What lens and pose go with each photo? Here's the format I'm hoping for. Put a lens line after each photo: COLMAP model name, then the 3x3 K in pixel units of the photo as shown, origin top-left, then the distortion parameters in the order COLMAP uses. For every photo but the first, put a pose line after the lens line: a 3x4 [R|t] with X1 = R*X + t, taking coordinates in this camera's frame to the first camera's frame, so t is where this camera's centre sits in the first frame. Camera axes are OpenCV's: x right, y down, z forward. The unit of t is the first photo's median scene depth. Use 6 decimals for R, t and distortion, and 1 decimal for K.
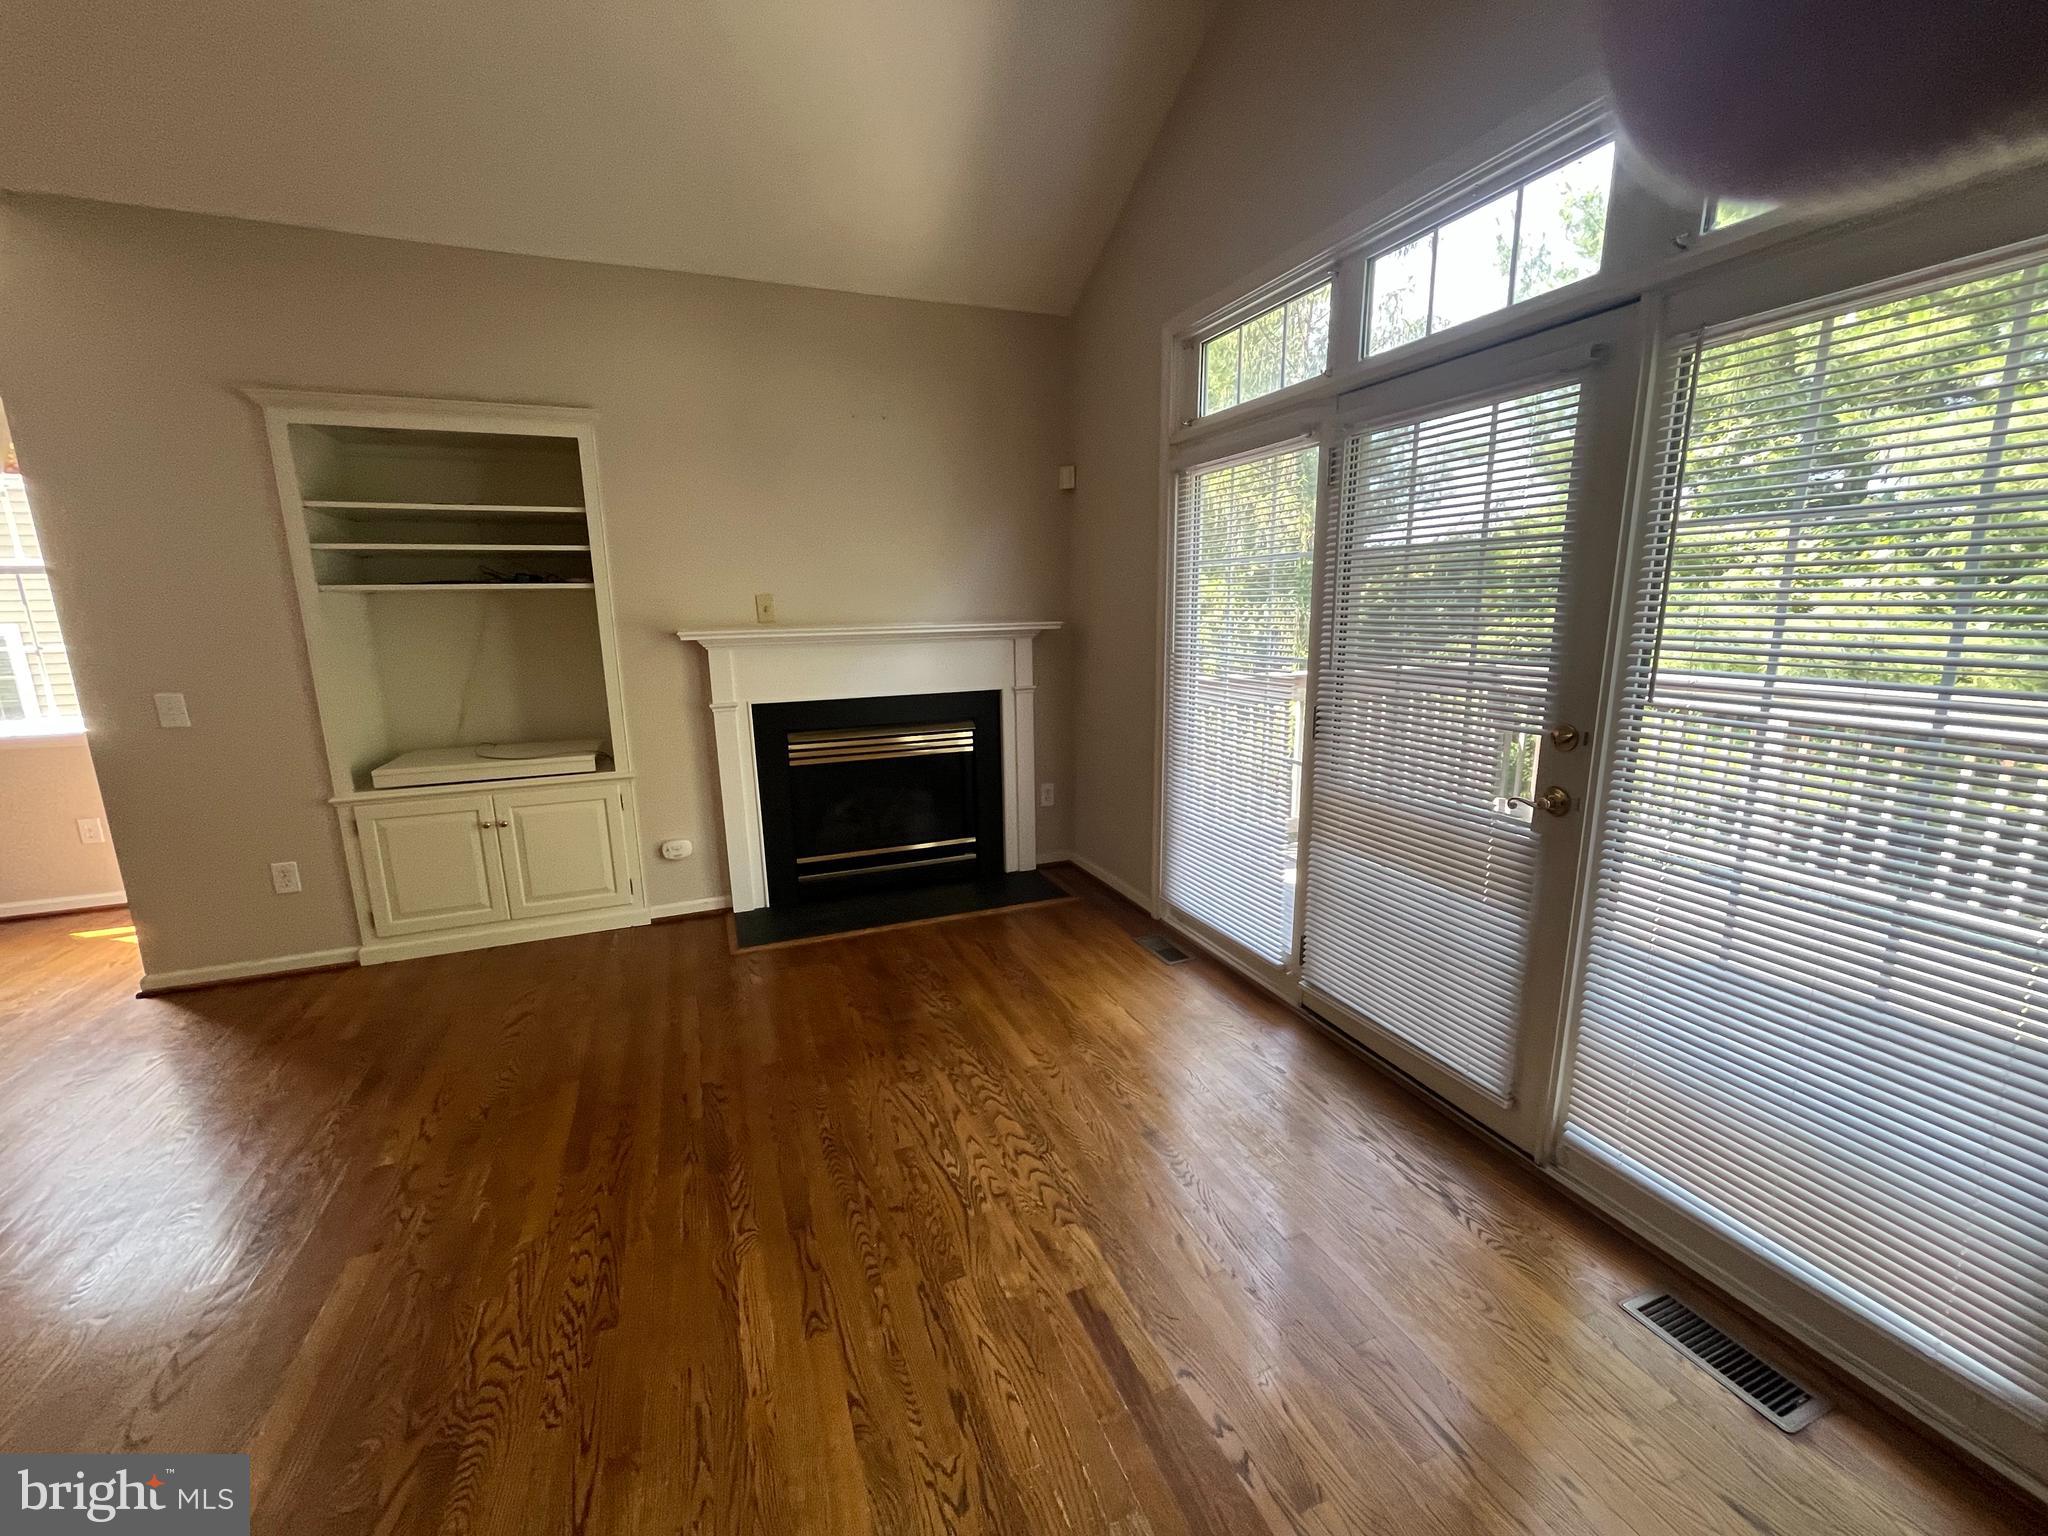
lens RADIAL K [[828.1, 0, 1019.5], [0, 828.1, 761.0], [0, 0, 1]] dist [-0.000632, -0.000103]
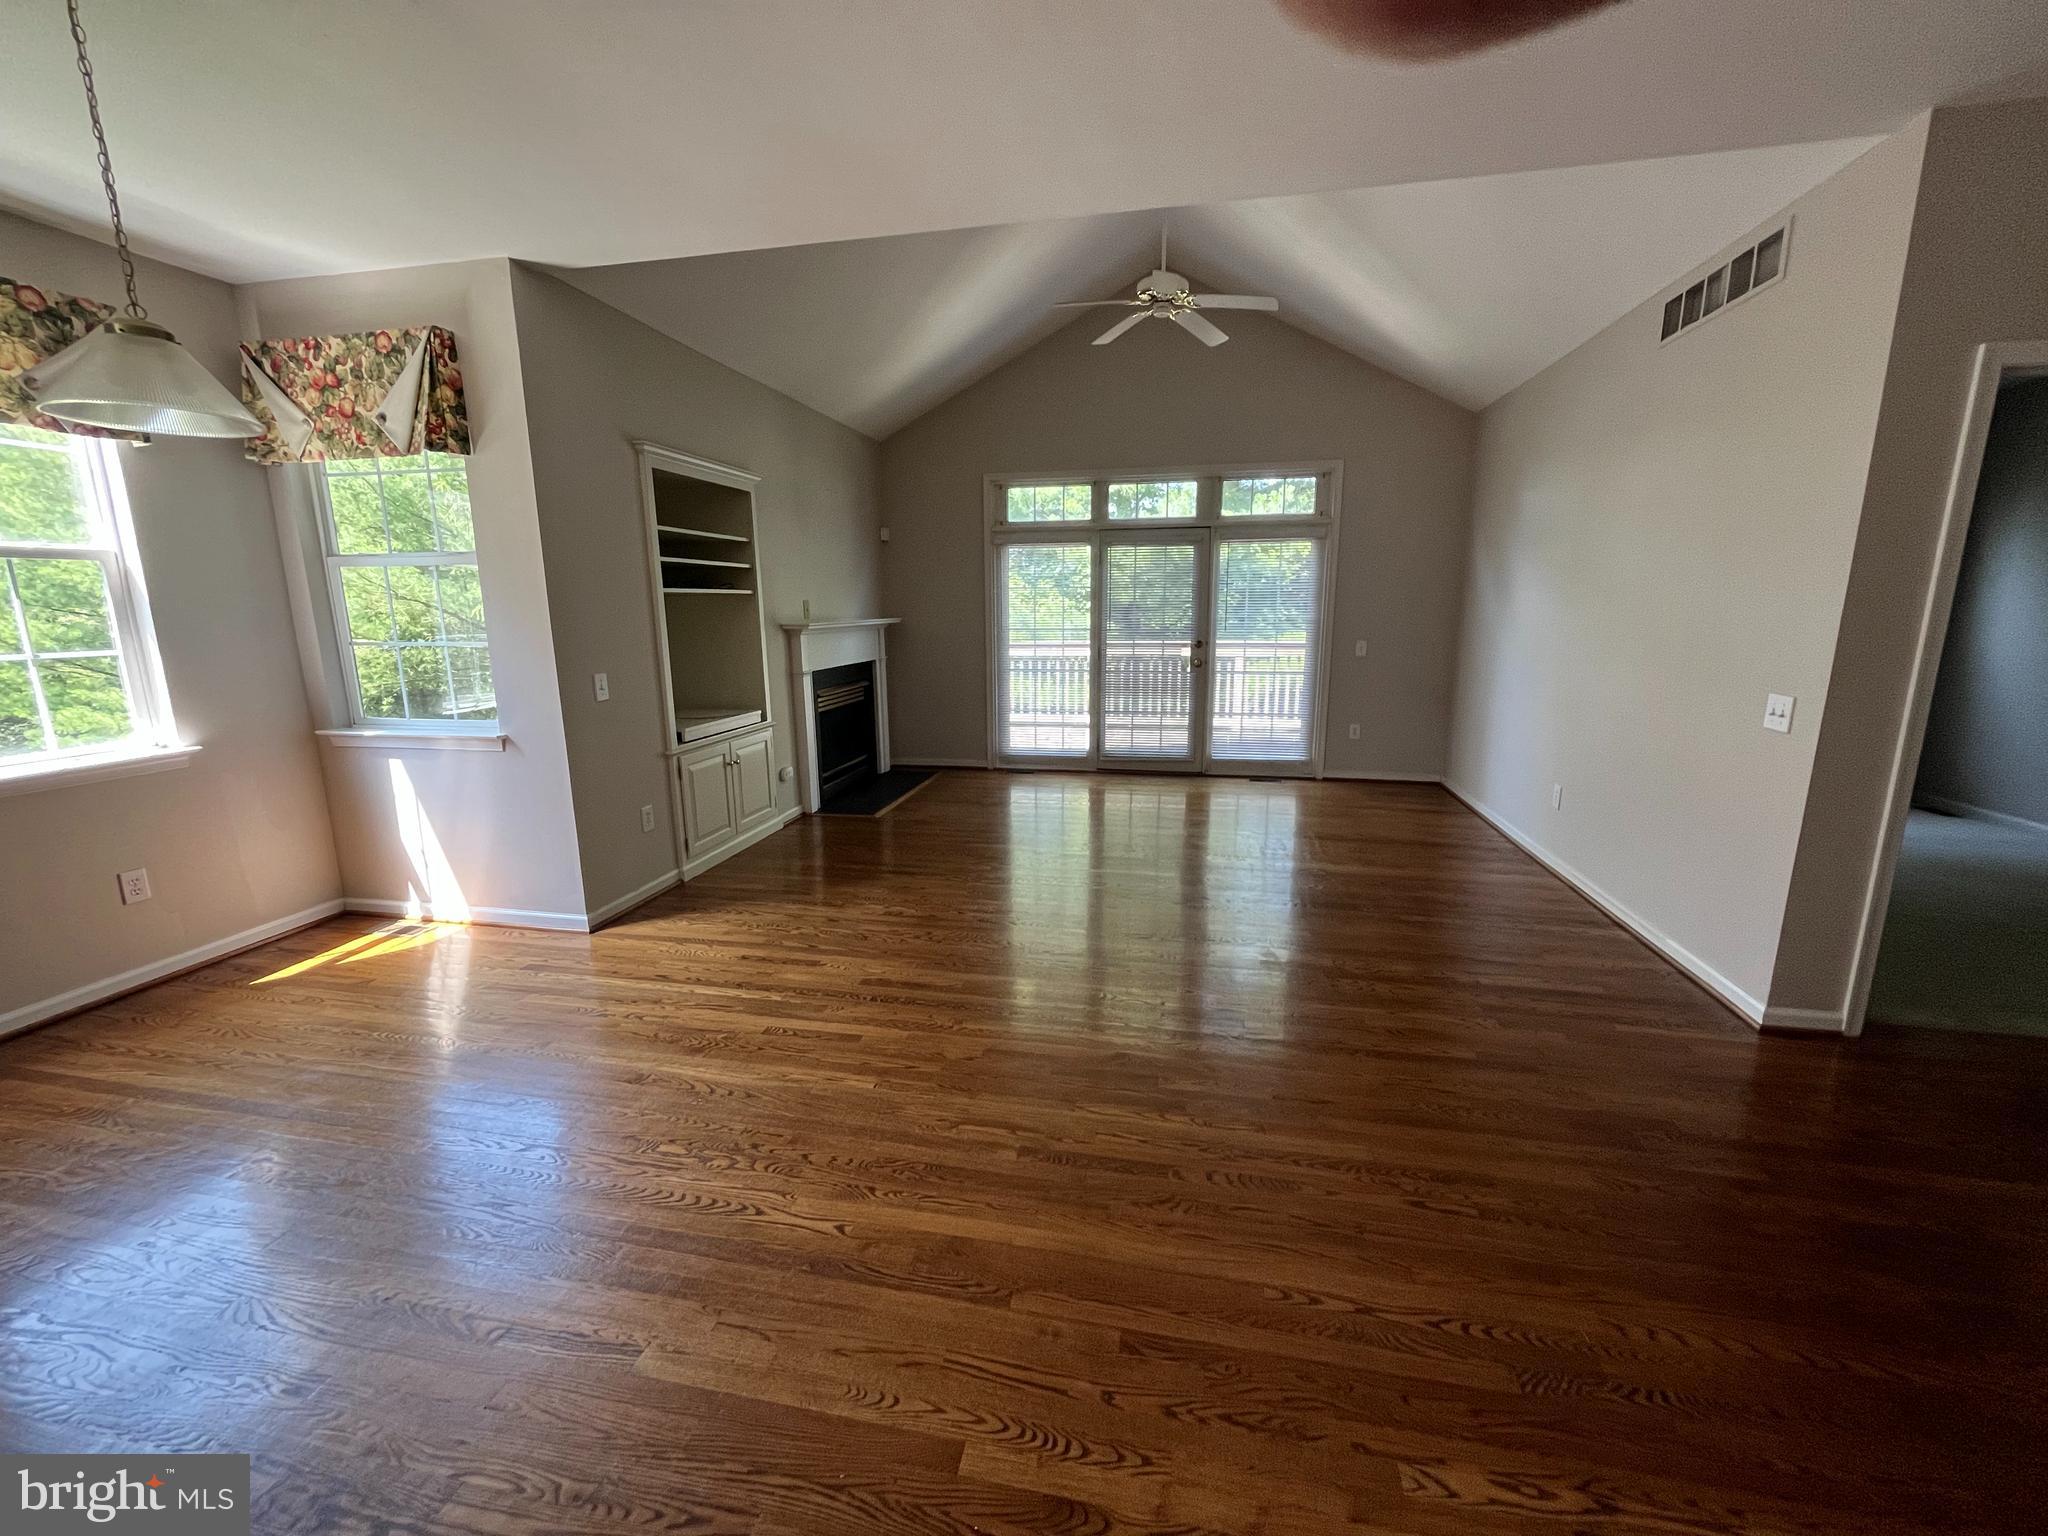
lens RADIAL K [[828.1, 0, 1024.5], [0, 828.1, 771.0], [0, 0, 1]] dist [-0.000632, -0.000103]
pose [[0.538160, -0.154672, 0.828529, -1.554063], [0.168006, 0.982976, 0.074379, 0.070984], [-0.825928, 0.099170, 0.554984, -0.168233]]
